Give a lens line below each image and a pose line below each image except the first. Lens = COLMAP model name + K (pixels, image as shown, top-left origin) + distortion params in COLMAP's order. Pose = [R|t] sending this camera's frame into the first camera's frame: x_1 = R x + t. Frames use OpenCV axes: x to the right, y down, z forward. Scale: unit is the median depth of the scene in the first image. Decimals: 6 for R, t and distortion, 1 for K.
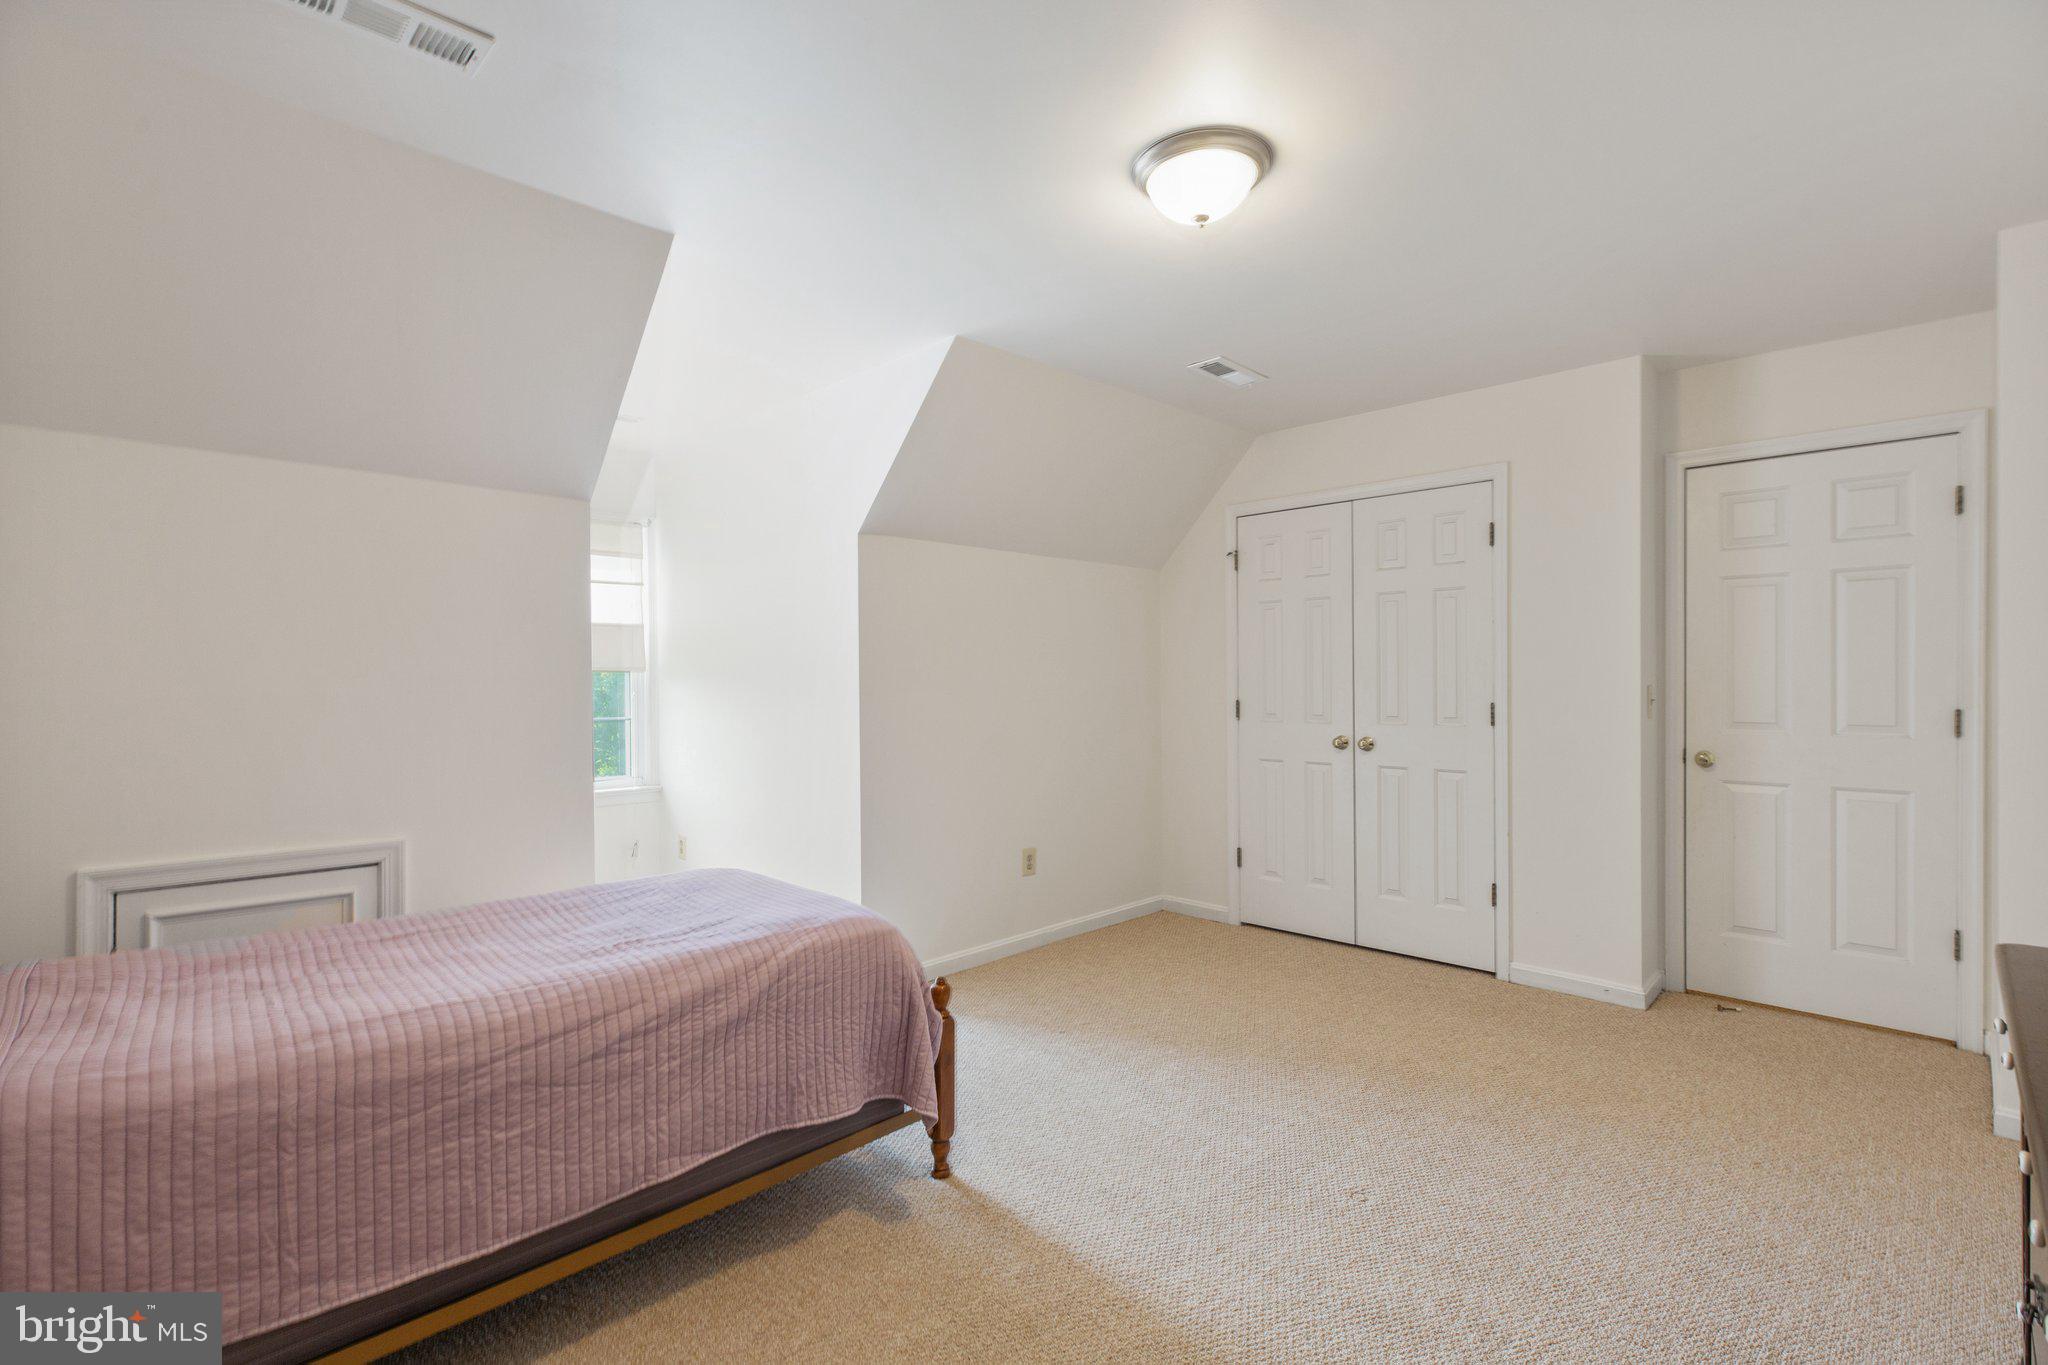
lens RADIAL K [[934.2, 0, 1032.0], [0, 934.2, 676.7], [0, 0, 1]] dist [0.002586, 0.000331]
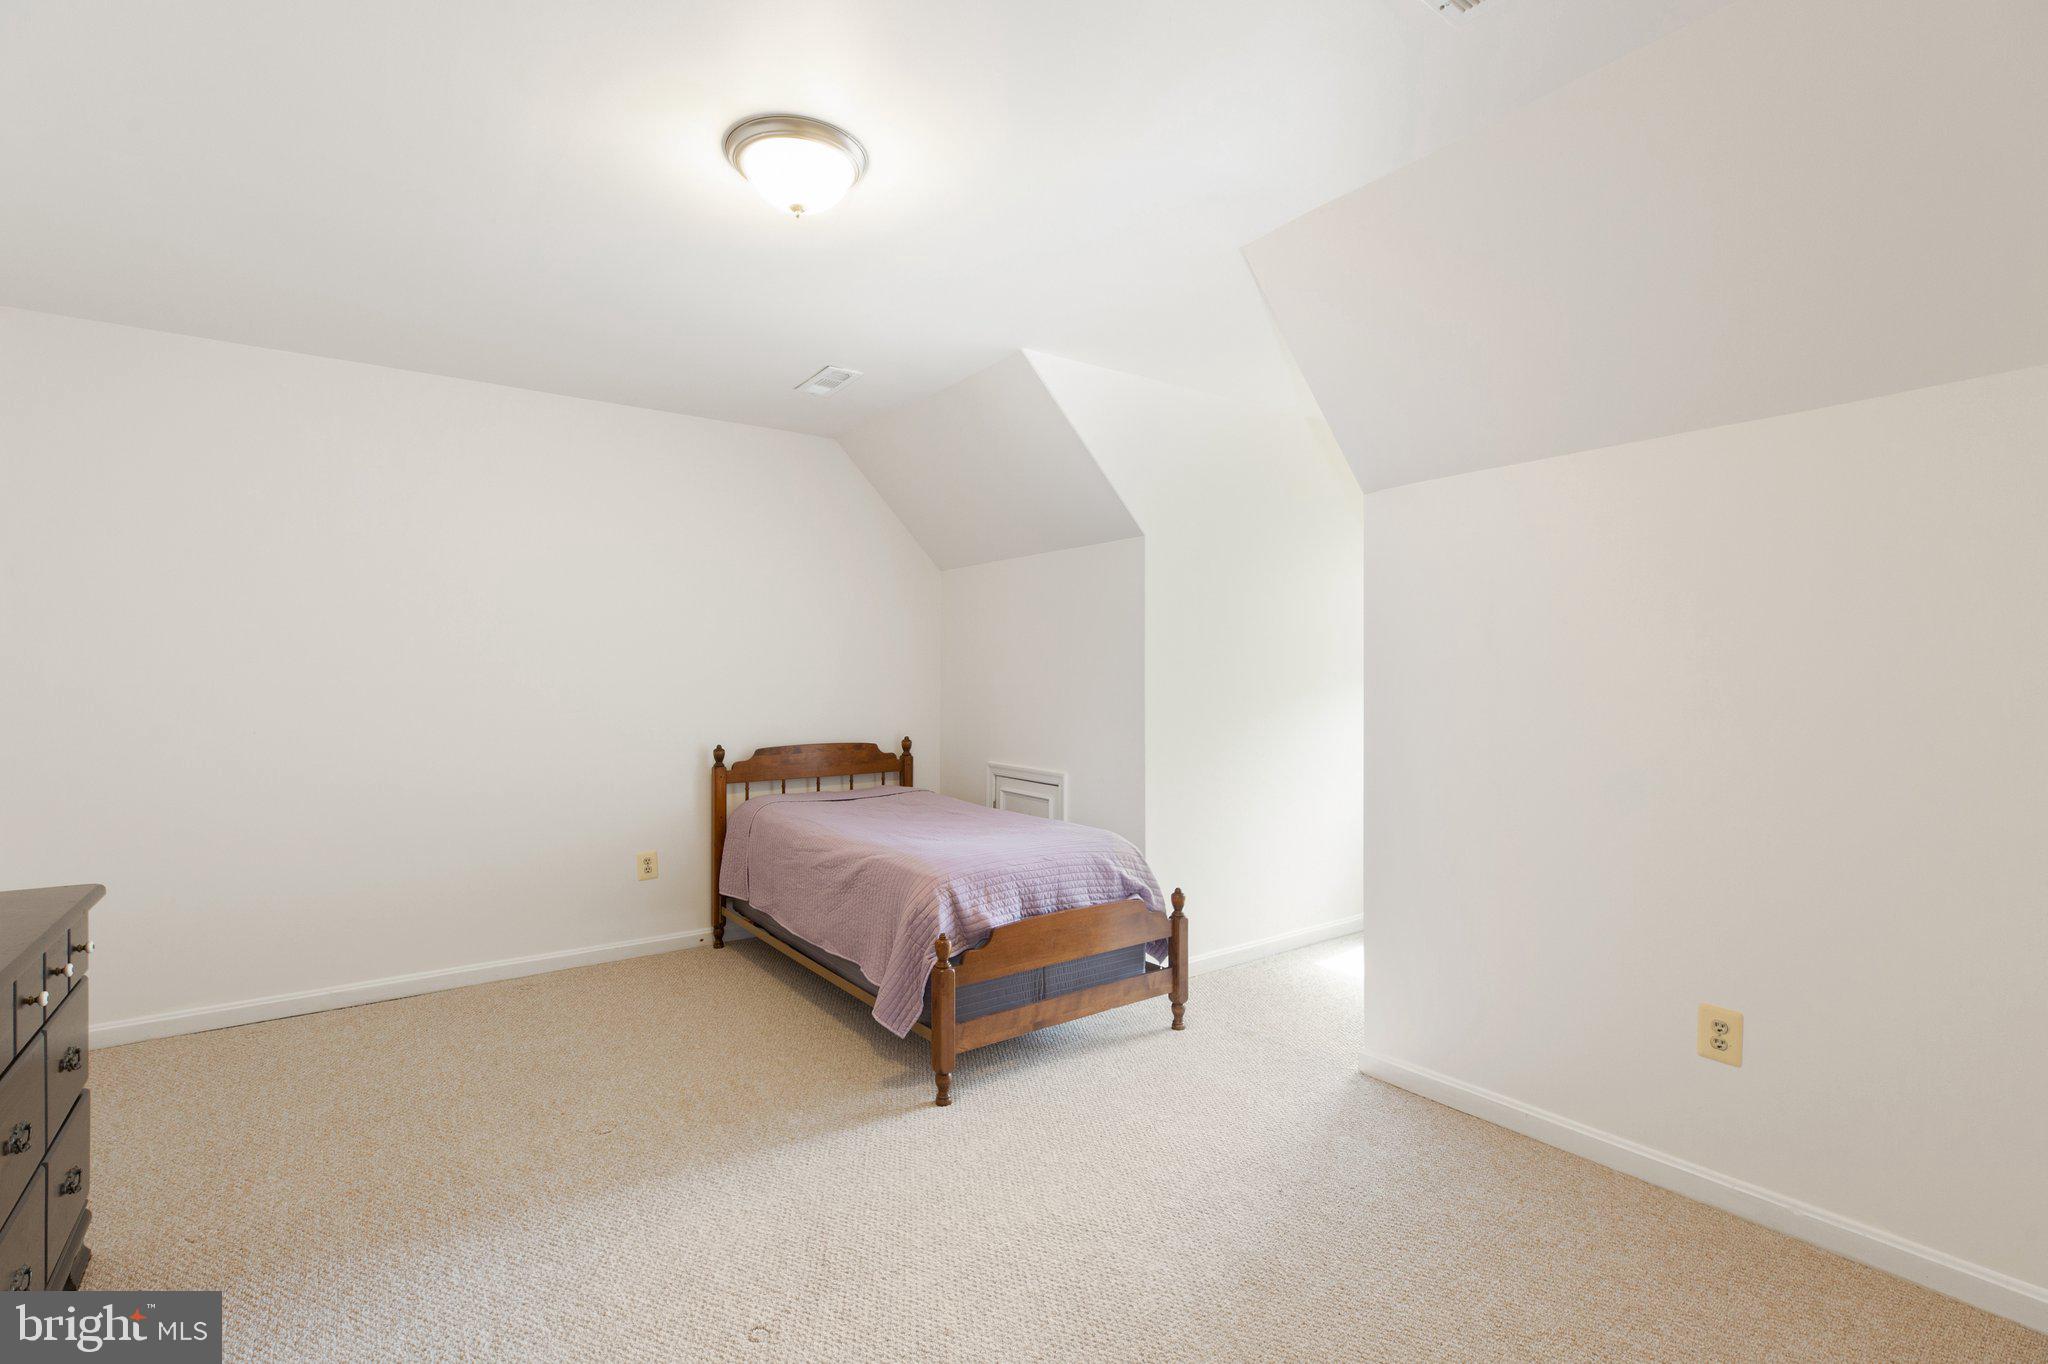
lens RADIAL K [[934.2, 0, 1032.0], [0, 934.2, 676.2], [0, 0, 1]] dist [0.002586, 0.000331]
pose [[-0.158917, 0.002099, -0.987290, 0.995929], [-0.001039, 0.999997, 0.002294, -0.001589], [0.987291, 0.001391, -0.158915, 1.242126]]
